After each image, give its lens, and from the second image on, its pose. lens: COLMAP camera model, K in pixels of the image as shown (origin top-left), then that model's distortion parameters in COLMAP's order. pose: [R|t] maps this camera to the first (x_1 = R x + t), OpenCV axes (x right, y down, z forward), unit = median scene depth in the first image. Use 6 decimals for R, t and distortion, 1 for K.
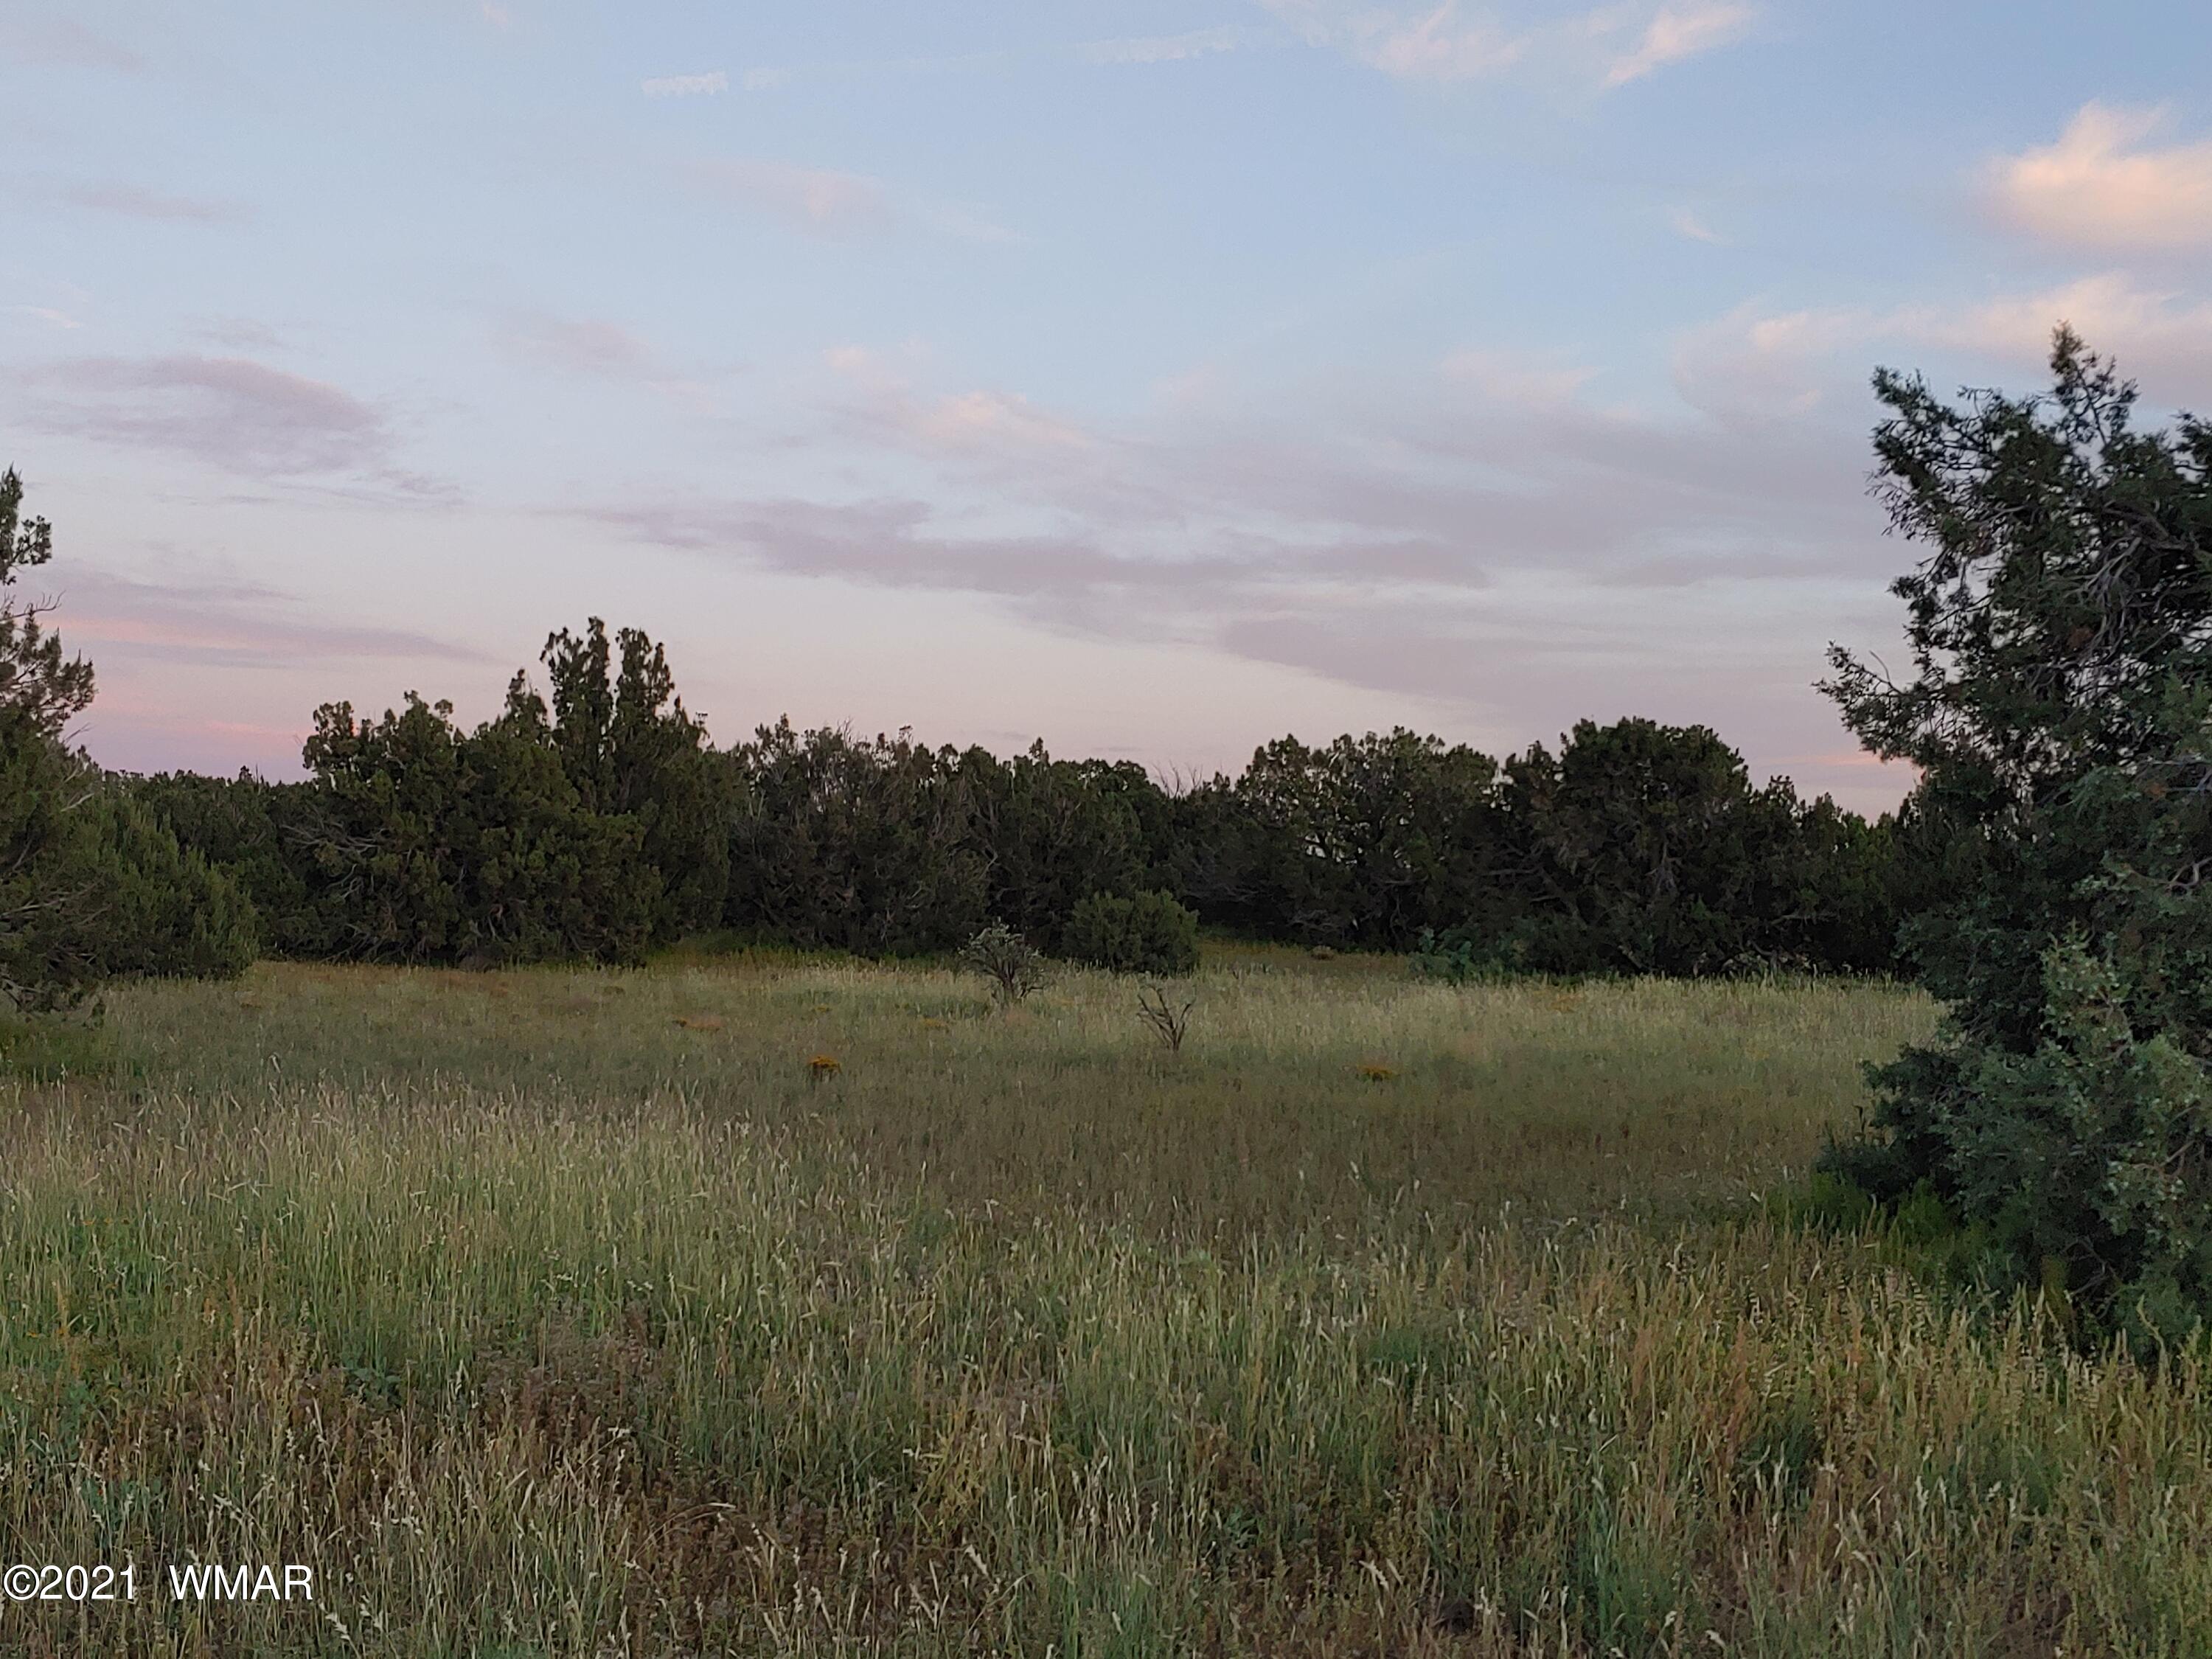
lens RADIAL K [[2566.5, 0, 1106.0], [0, 2566.5, 829.5], [0, 0, 1]] dist [-0.000537, -0.024337]
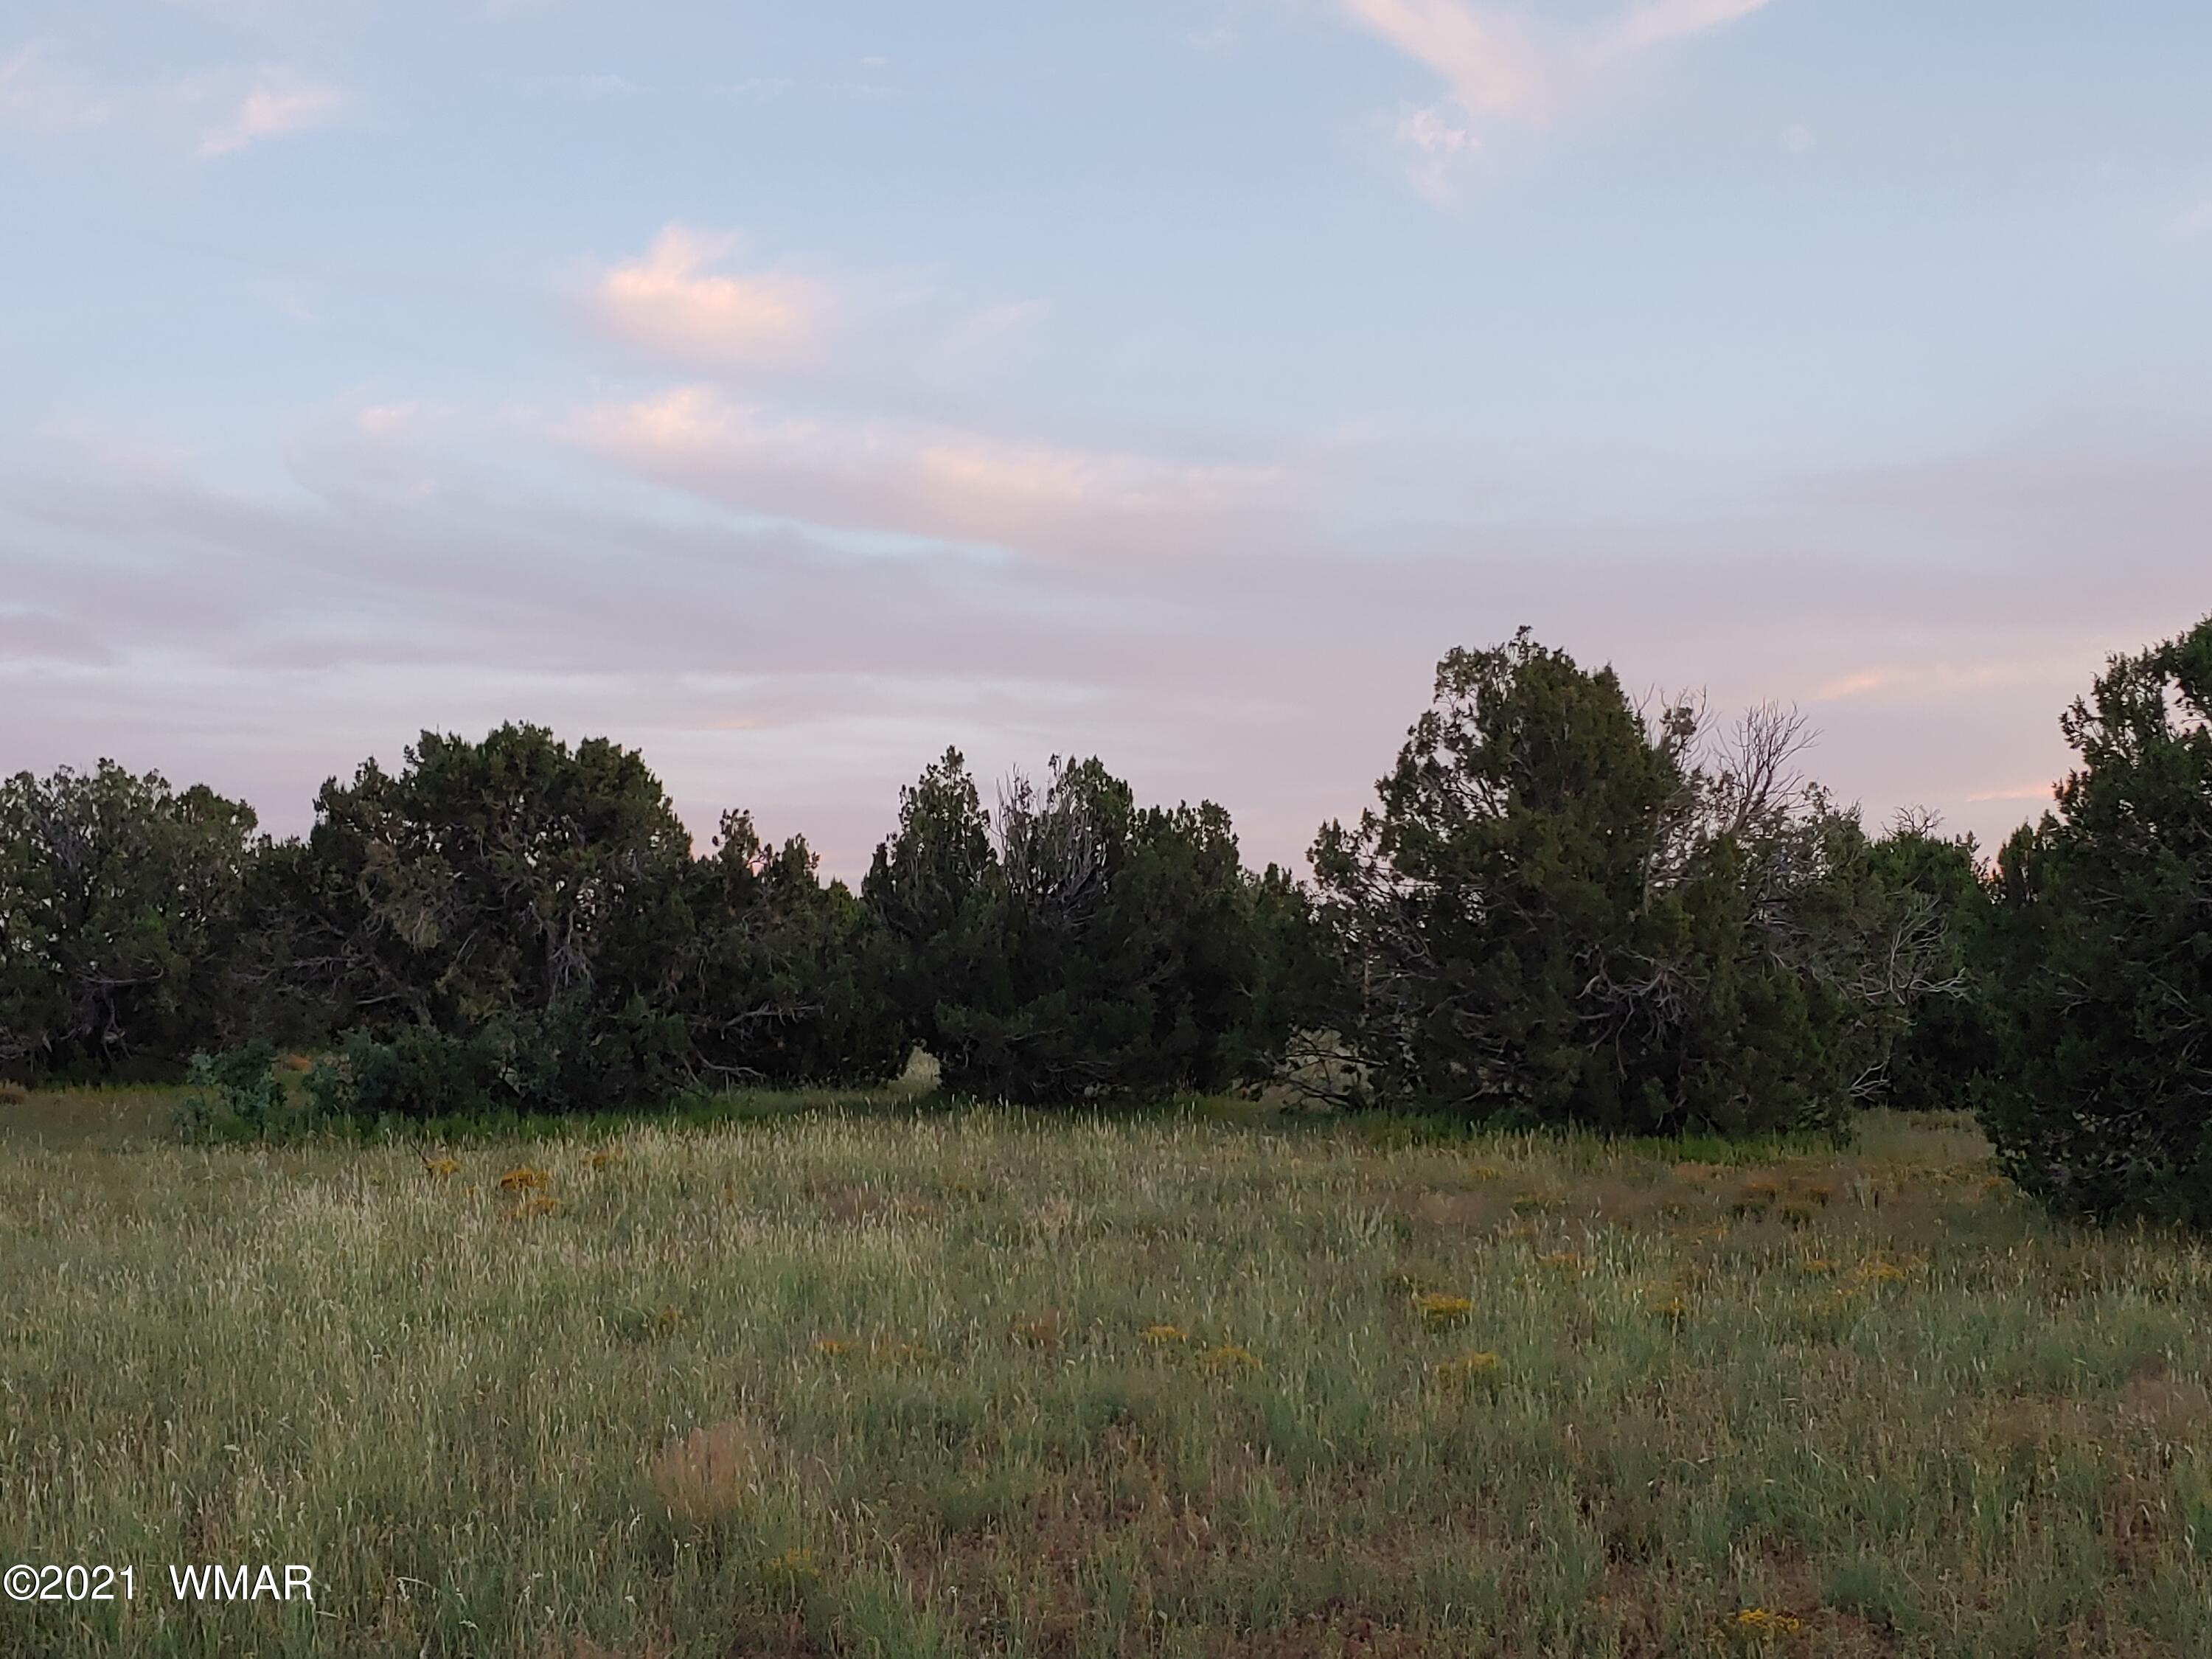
lens RADIAL K [[2596.2, 0, 1106.0], [0, 2596.2, 829.5], [0, 0, 1]] dist [-0.062257, -0.039381]
pose [[0.869179, -0.001937, 0.494493, 0.005868], [0.018965, 0.999387, -0.029421, 0.006497], [-0.494133, 0.034950, 0.868684, 0.338156]]
